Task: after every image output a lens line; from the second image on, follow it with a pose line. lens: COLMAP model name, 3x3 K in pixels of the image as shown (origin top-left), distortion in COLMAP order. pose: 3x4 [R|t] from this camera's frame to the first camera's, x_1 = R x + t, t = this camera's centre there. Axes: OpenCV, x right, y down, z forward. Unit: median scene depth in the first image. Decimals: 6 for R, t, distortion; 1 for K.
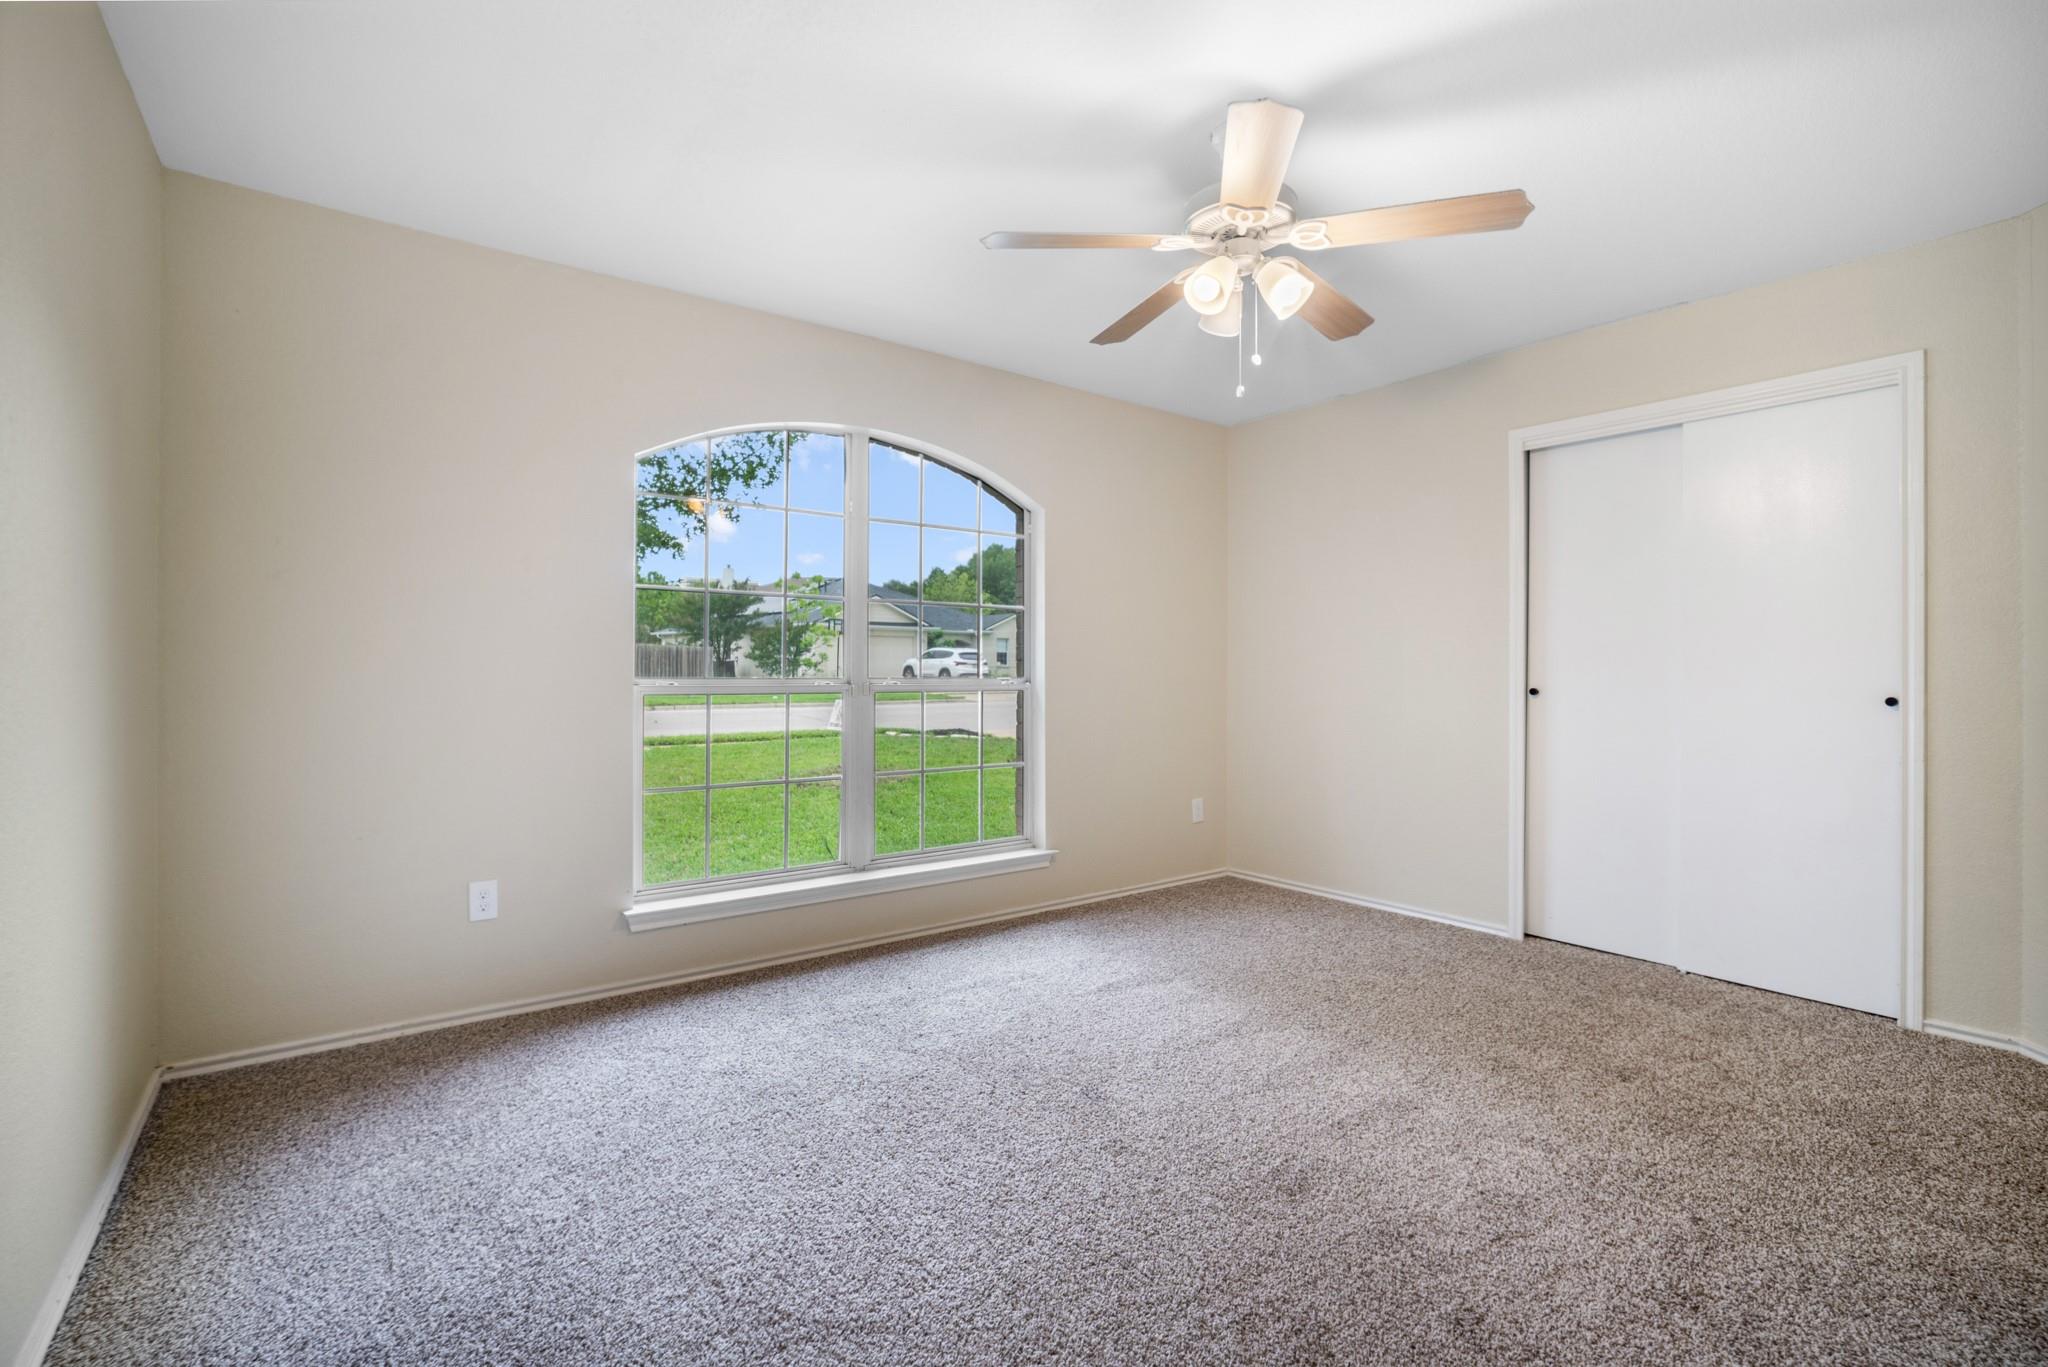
lens RADIAL K [[925.1, 0, 1022.1], [0, 925.1, 674.6], [0, 0, 1]] dist [-0.024737, 0.003448]
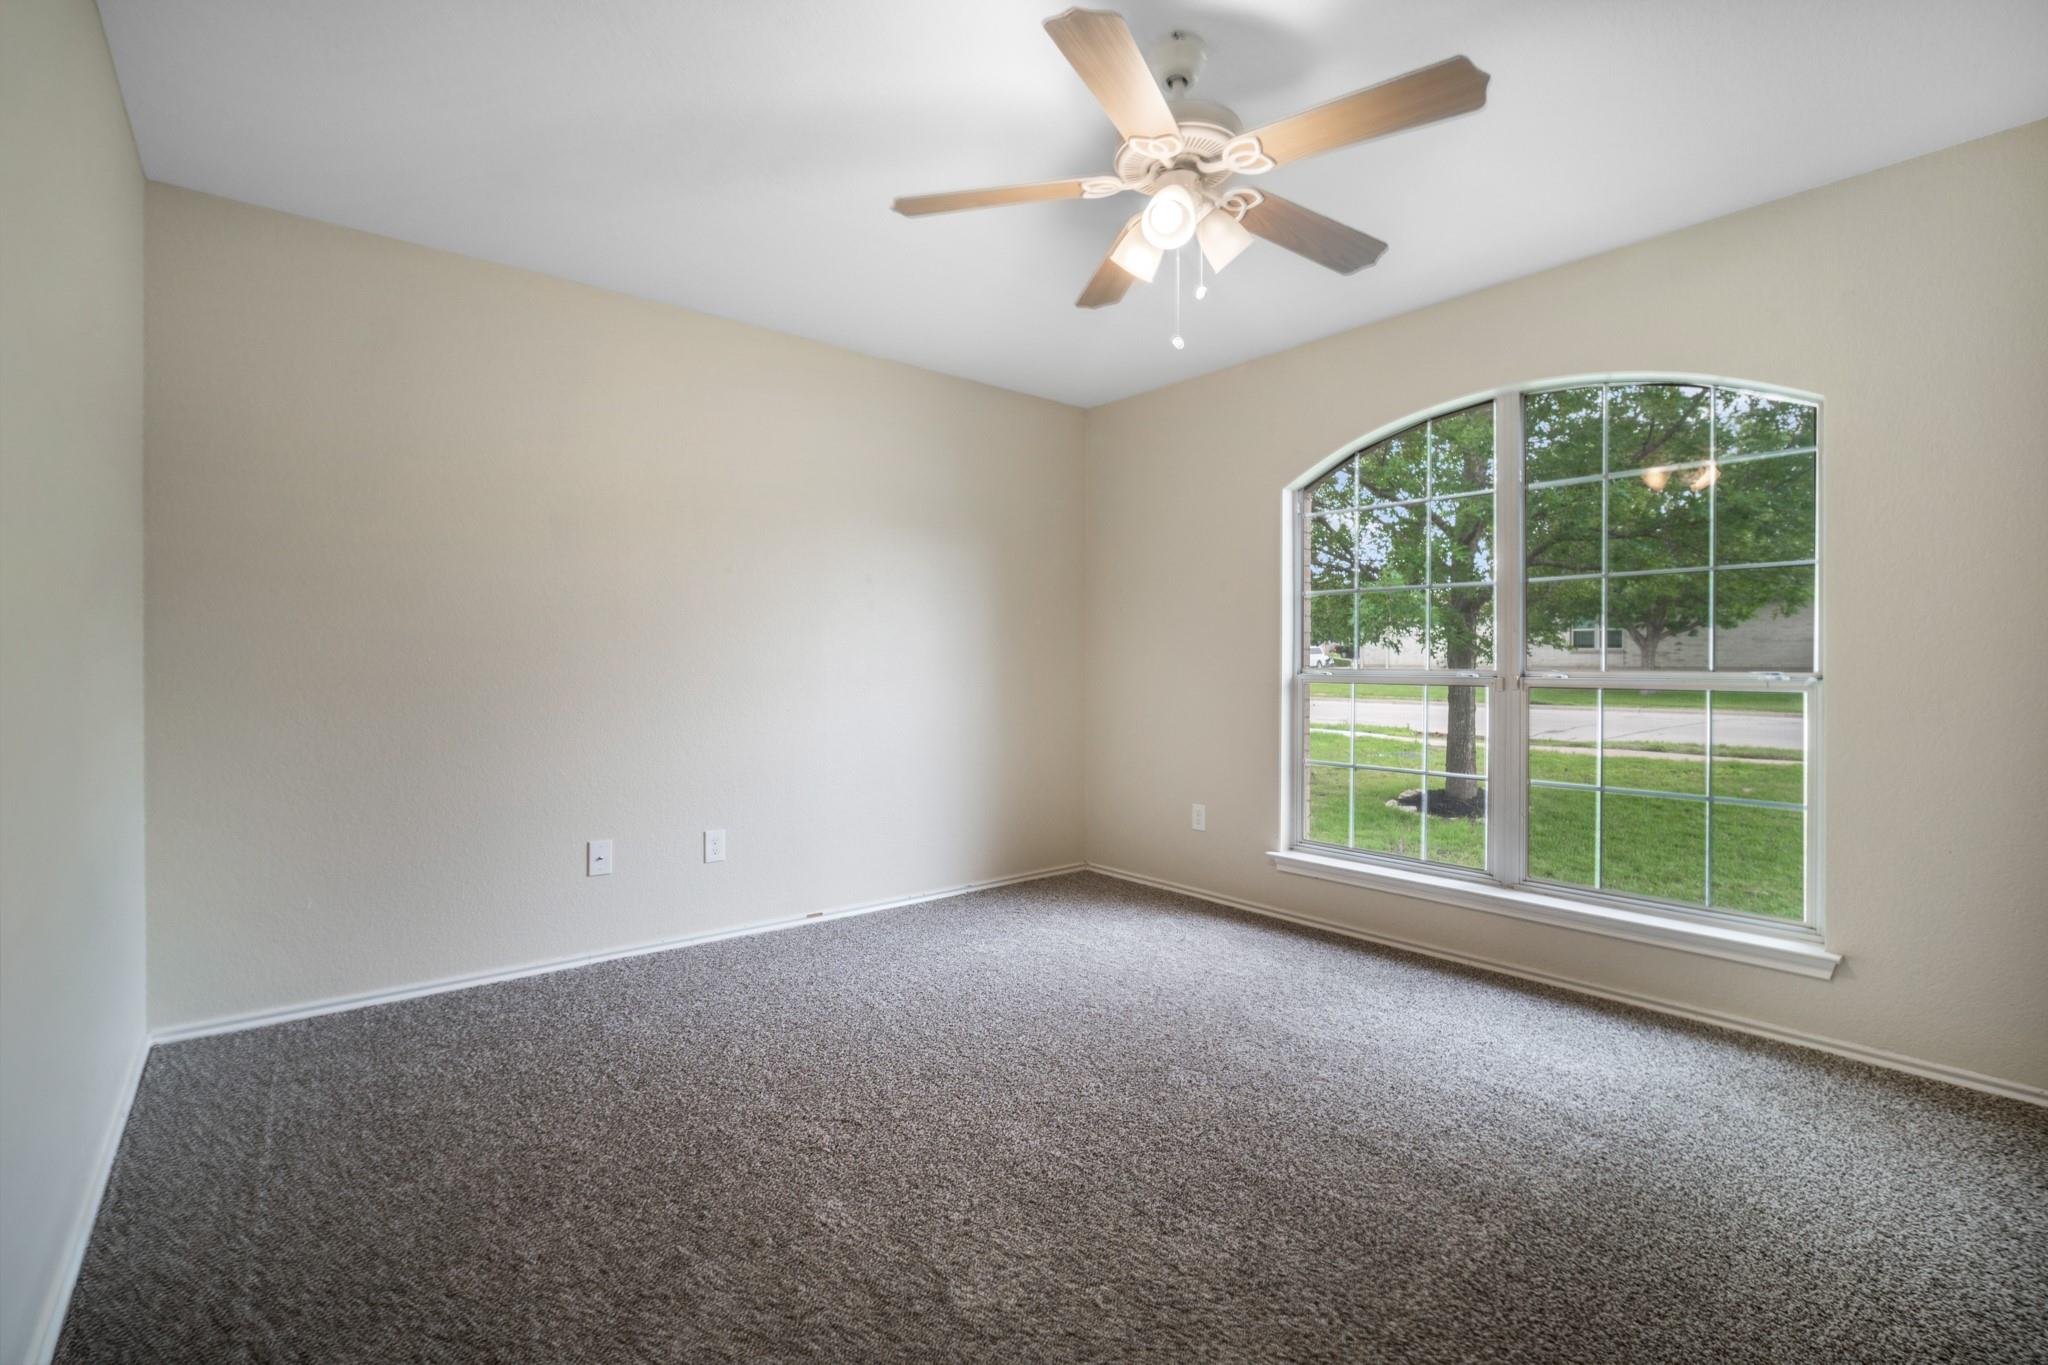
lens RADIAL K [[925.1, 0, 1022.0], [0, 925.1, 673.9], [0, 0, 1]] dist [-0.024737, 0.003448]
pose [[0.055591, 0.011562, -0.998387, 0.742917], [-0.007291, 0.999911, 0.011174, 0.001121], [0.998427, 0.006658, 0.055670, 0.532117]]
